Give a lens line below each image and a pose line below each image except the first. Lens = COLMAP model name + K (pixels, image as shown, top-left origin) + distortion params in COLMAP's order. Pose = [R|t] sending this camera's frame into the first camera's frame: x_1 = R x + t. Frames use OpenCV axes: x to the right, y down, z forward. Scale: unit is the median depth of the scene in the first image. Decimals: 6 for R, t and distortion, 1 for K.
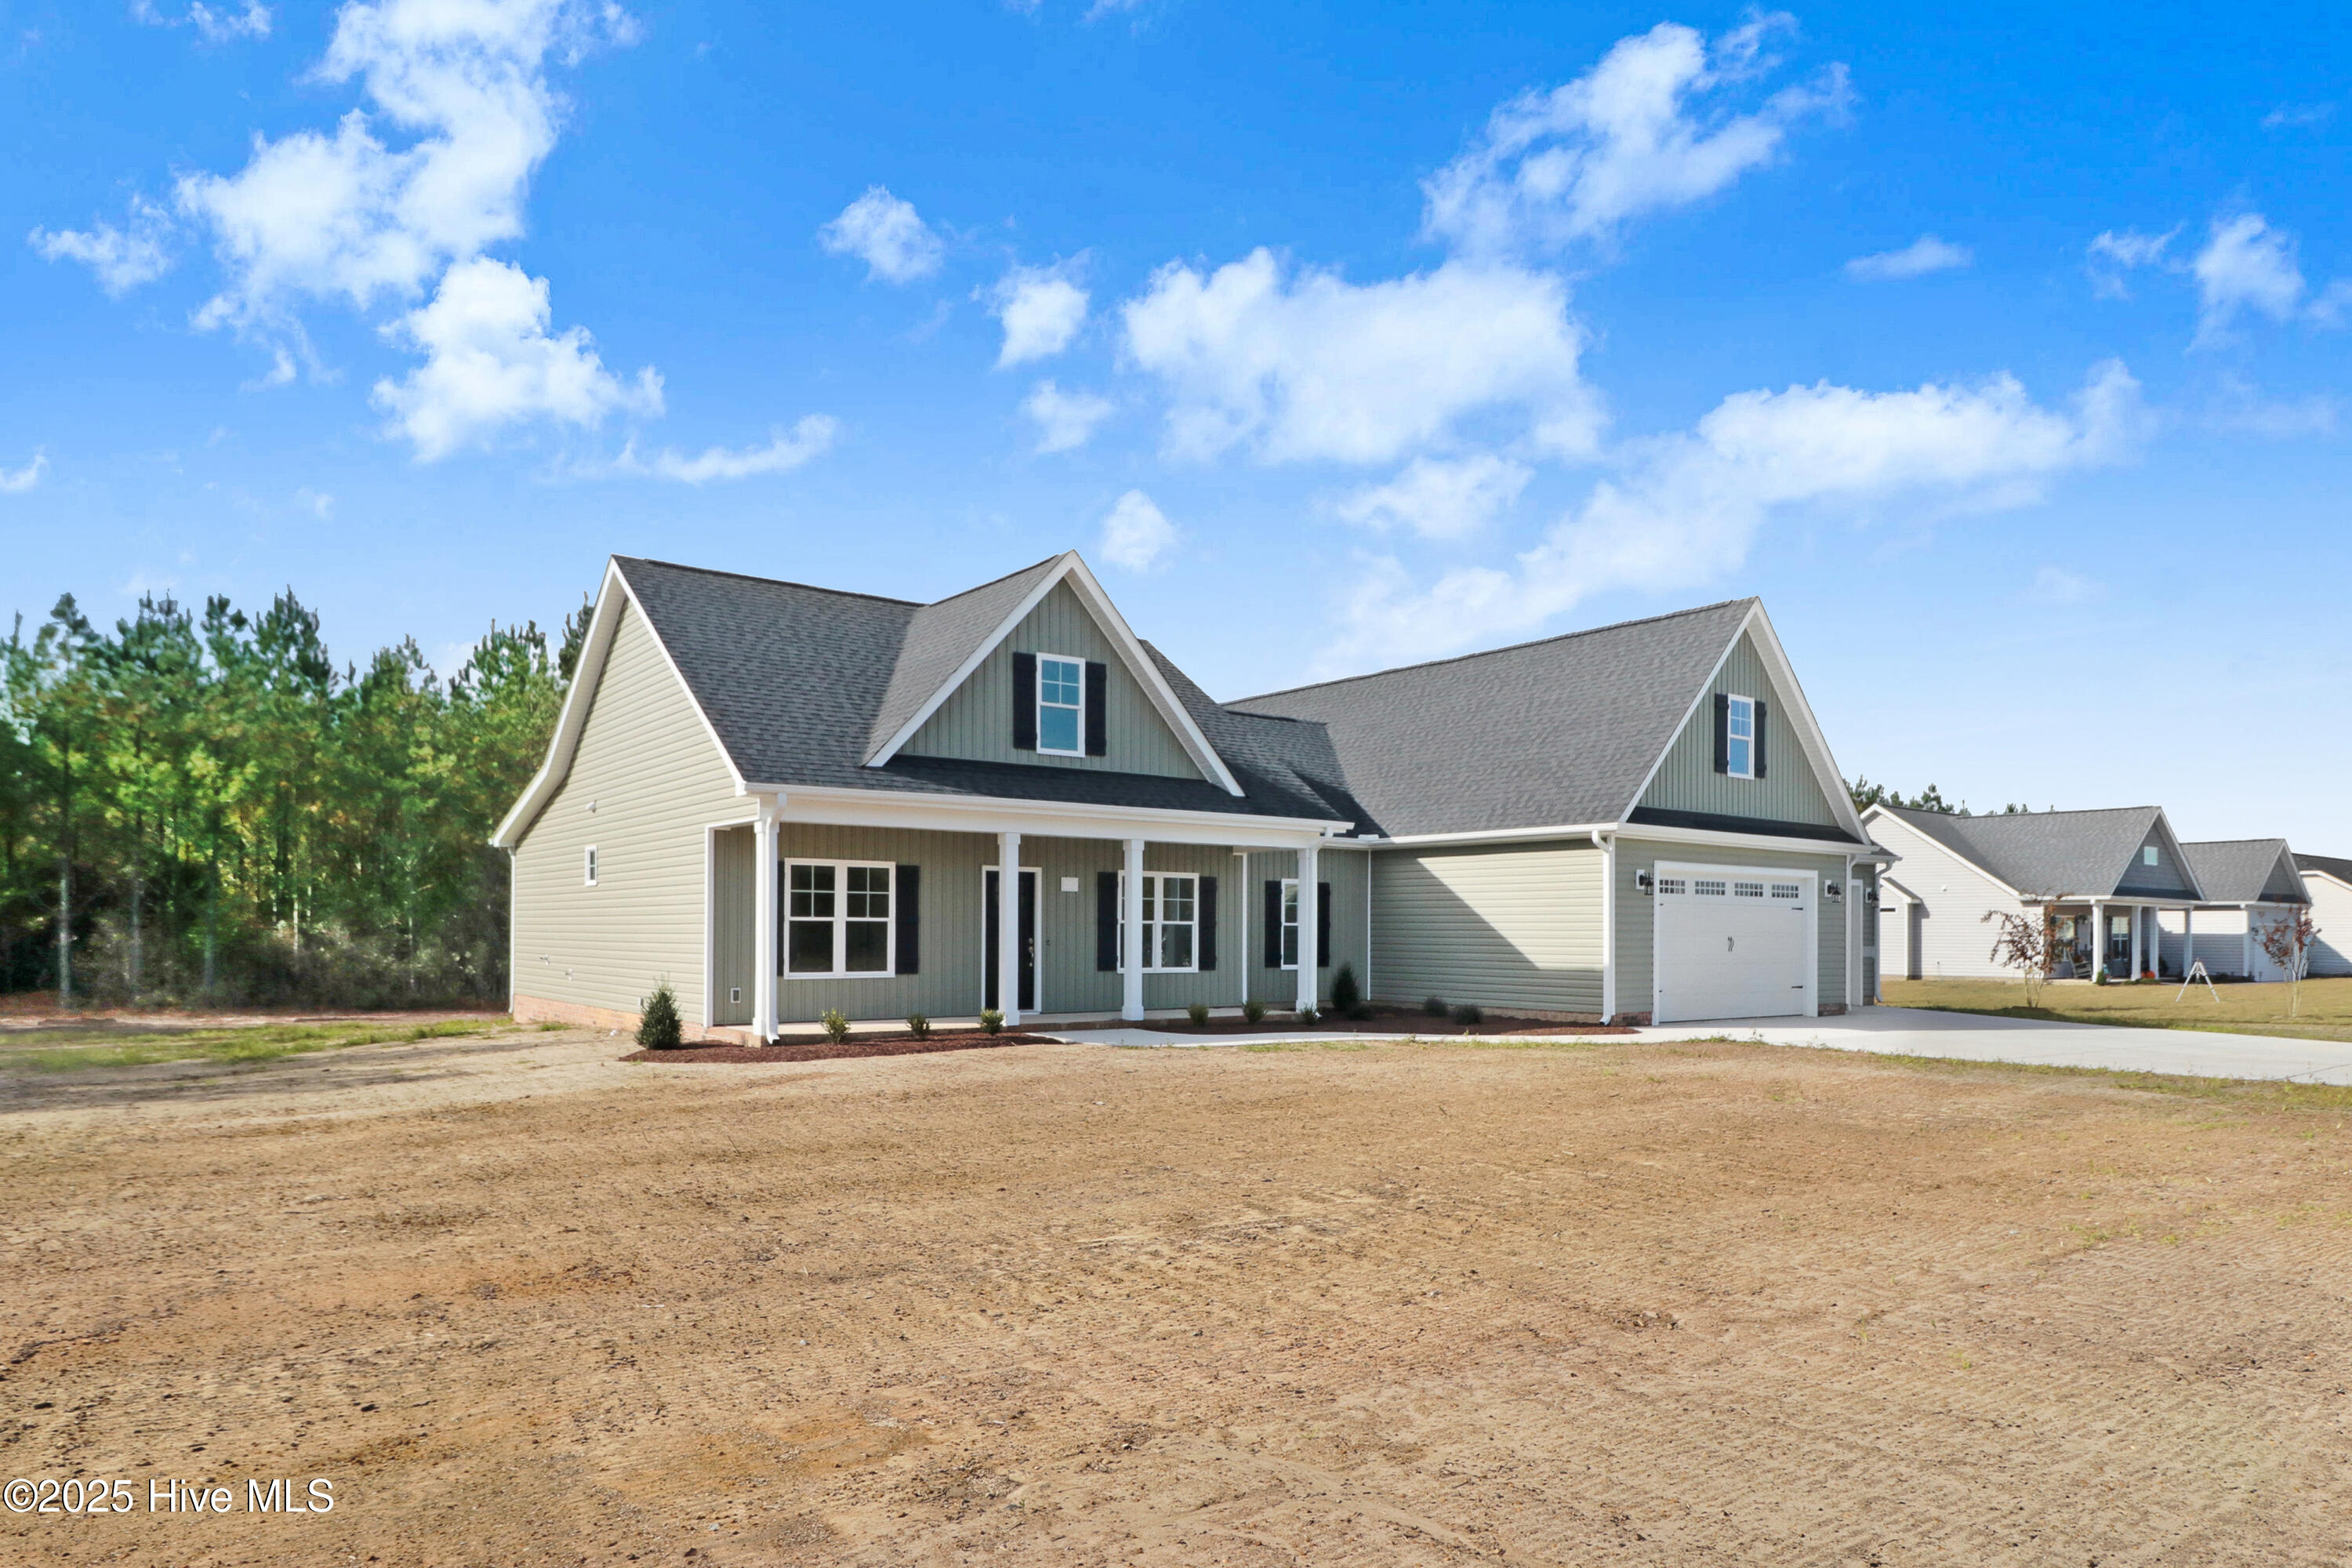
lens RADIAL K [[1361.5, 0, 1178.9], [0, 1361.5, 786.5], [0, 0, 1]] dist [0.000363, 0.000034]
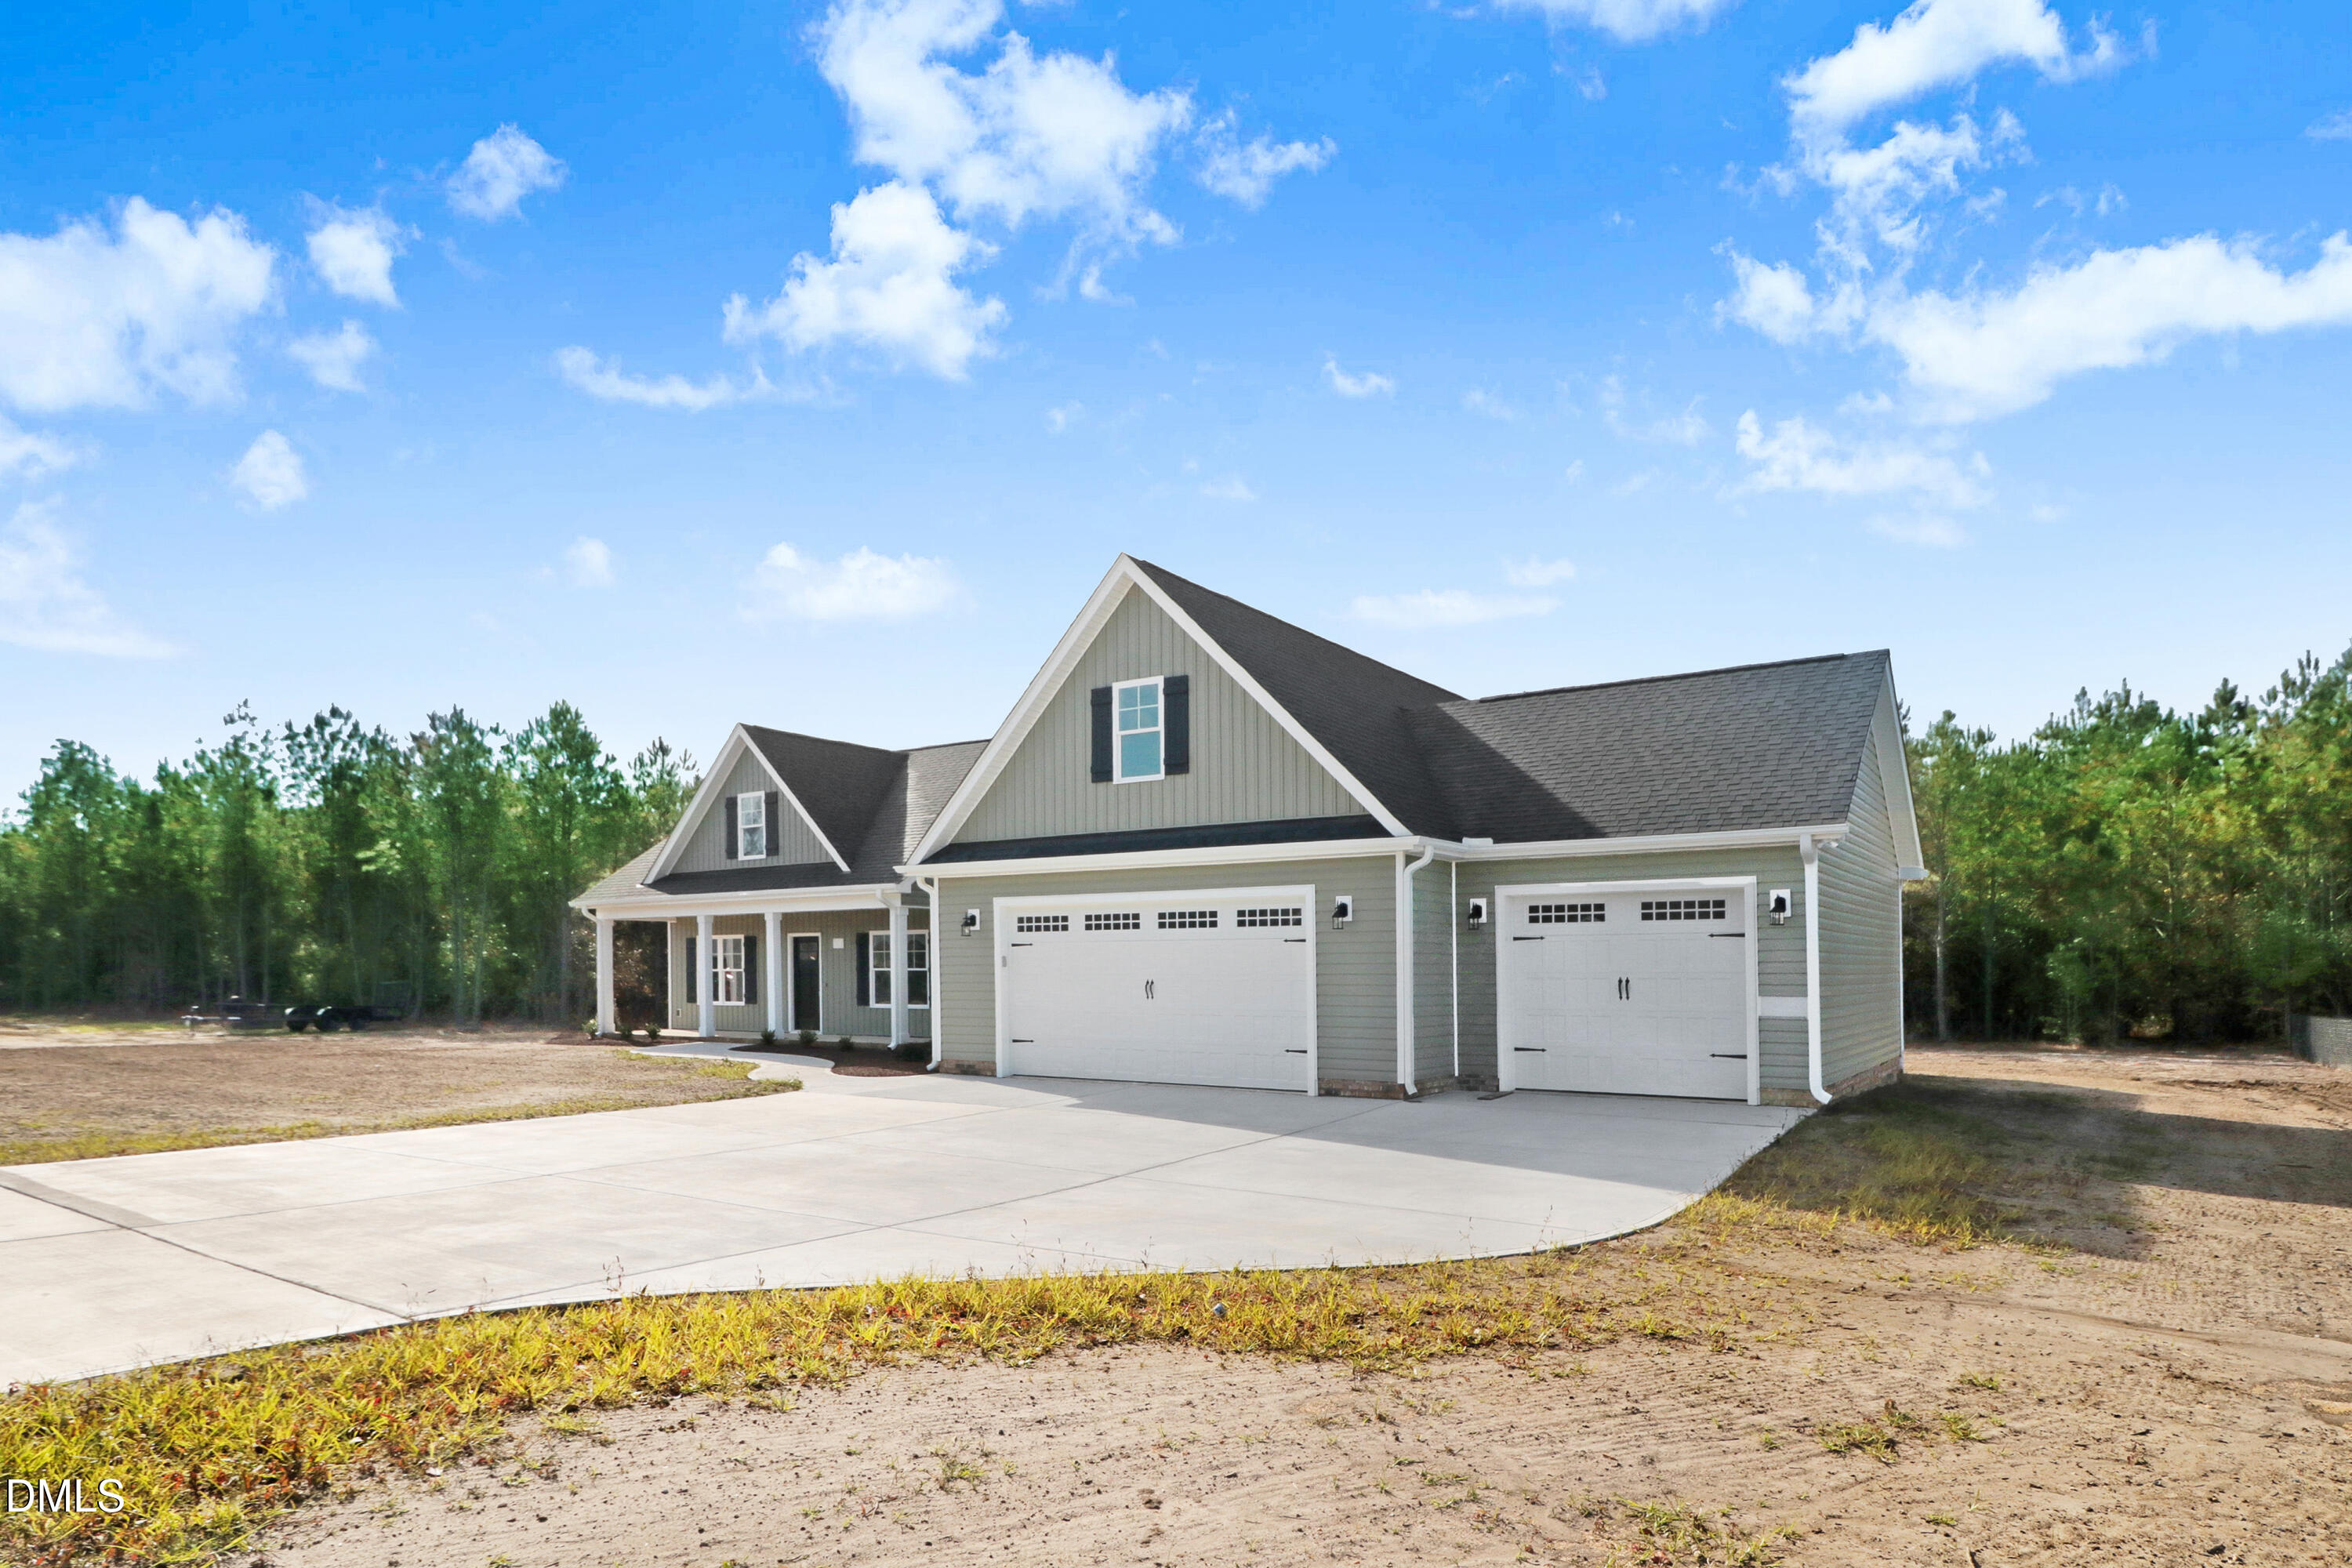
lens RADIAL K [[1361.5, 0, 1178.9], [0, 1361.5, 786.5], [0, 0, 1]] dist [0.000363, 0.000034]
pose [[0.311868, -0.138092, -0.940037, 1.380960], [0.096899, 0.988846, -0.113115, 0.105475], [0.945171, -0.055812, 0.321770, 0.898985]]
